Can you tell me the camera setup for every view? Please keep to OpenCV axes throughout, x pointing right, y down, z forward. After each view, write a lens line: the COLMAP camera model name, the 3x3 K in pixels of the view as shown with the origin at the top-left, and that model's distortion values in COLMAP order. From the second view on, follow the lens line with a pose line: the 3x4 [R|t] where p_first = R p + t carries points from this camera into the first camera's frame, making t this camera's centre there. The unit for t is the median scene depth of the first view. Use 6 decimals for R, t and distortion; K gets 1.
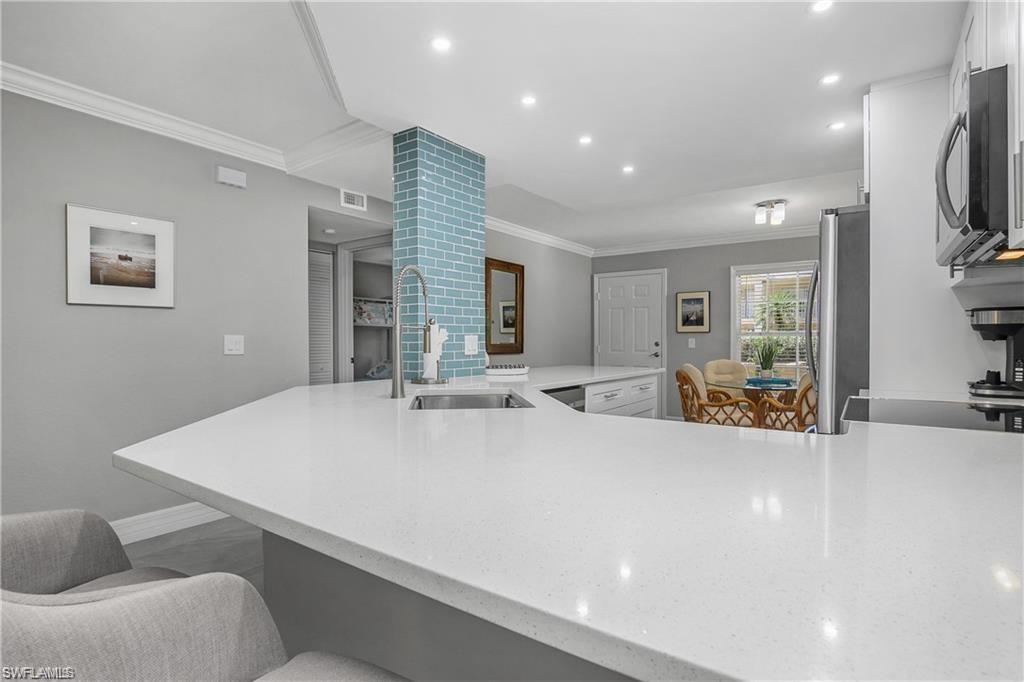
lens RADIAL K [[511.9, 0, 507.4], [0, 511.9, 340.9], [0, 0, 1]] dist [-0.018810, 0.000655]
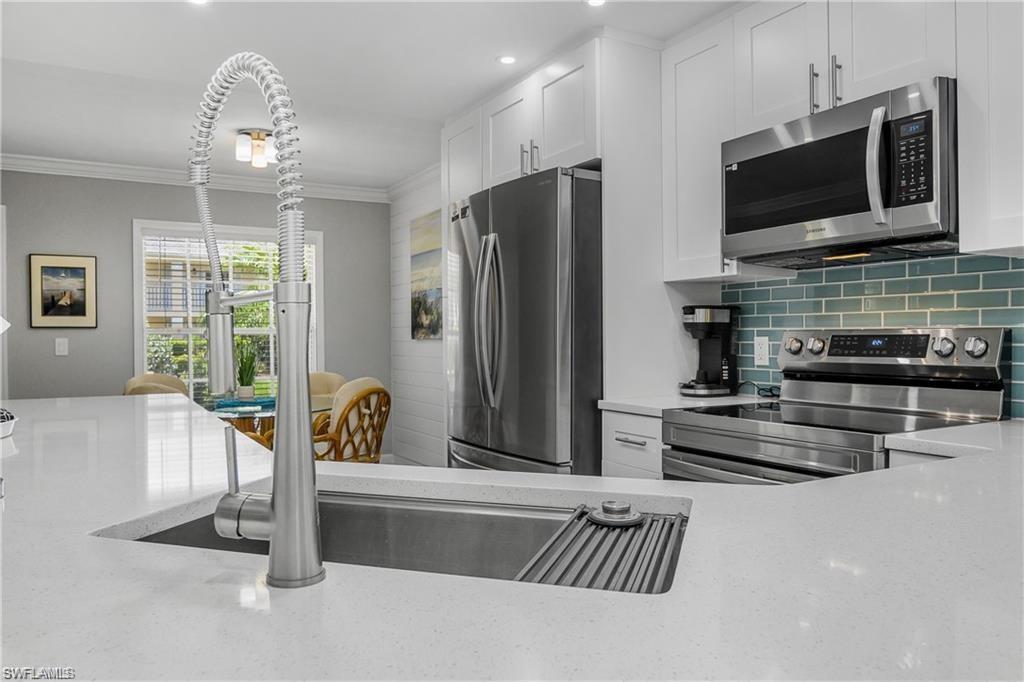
lens RADIAL K [[720.1, 0, 515.4], [0, 720.1, 344.6], [0, 0, 1]] dist [-0.040300, 0.000937]
pose [[0.405947, -0.010030, 0.913842, -0.172386], [0.006151, 0.999947, 0.008243, -0.001487], [-0.913876, 0.002275, 0.405987, 0.276257]]
